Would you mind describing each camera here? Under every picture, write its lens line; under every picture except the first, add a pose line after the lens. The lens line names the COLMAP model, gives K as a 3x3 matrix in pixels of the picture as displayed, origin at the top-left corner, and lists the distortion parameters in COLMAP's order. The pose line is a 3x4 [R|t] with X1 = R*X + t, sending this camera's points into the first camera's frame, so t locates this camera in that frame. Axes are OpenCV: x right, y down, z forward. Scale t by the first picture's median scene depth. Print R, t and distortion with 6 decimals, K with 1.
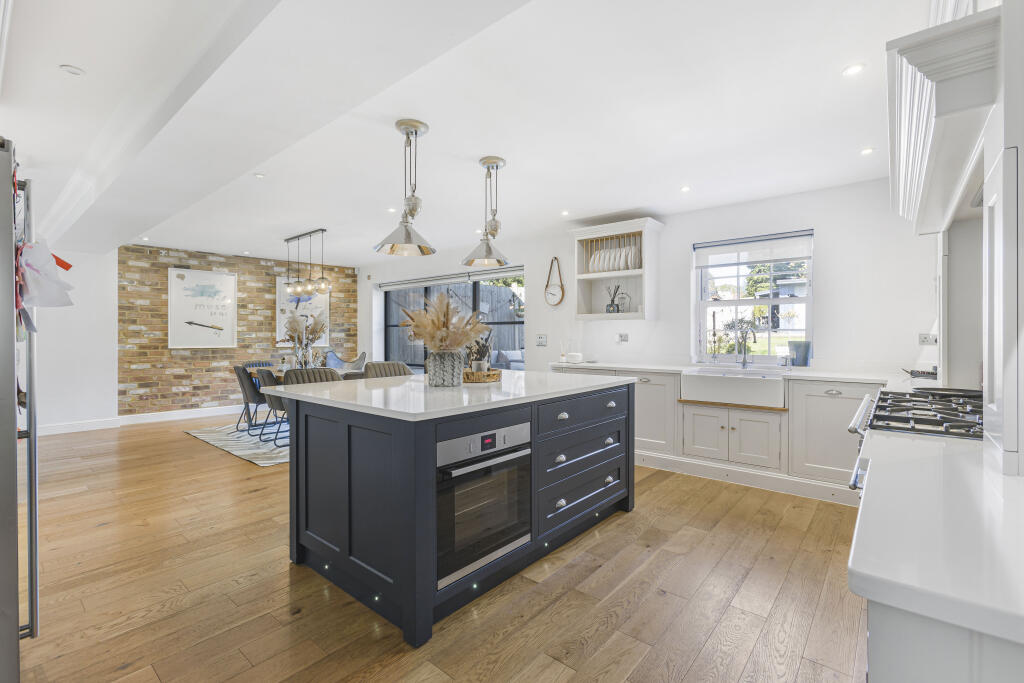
lens RADIAL K [[456.7, 0, 517.9], [0, 456.7, 330.4], [0, 0, 1]] dist [-0.013500, 0.010466]
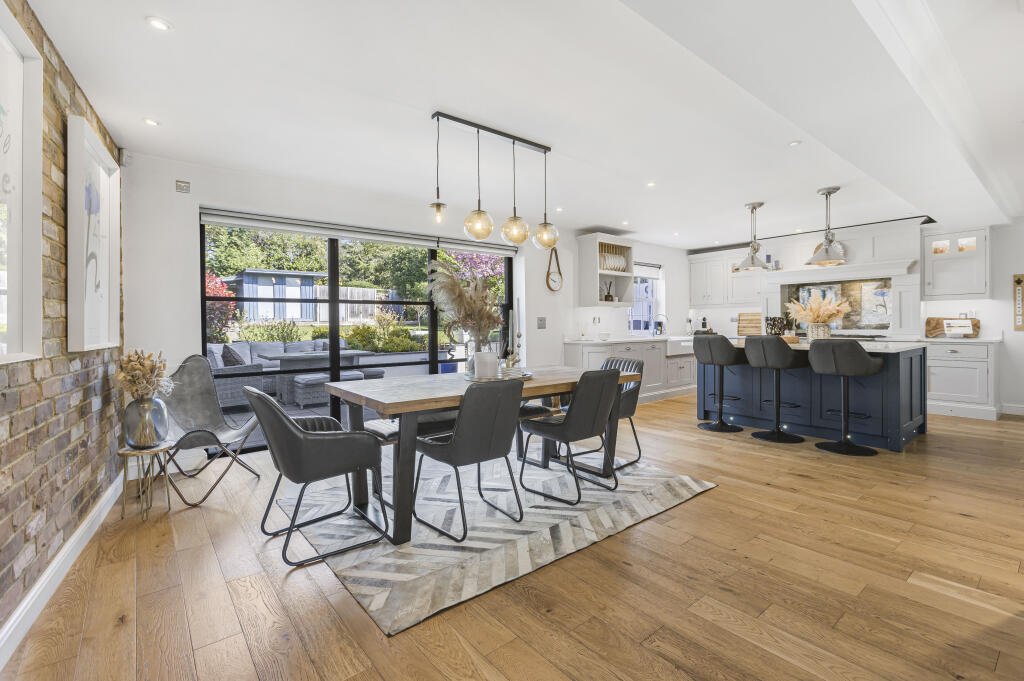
lens RADIAL K [[456.7, 0, 517.9], [0, 456.7, 329.4], [0, 0, 1]] dist [-0.013500, 0.010466]
pose [[0.191026, -0.022401, 0.981329, -1.135472], [-0.007325, 0.999679, 0.024246, 0.012506], [-0.981558, -0.011820, 0.190801, 0.977003]]
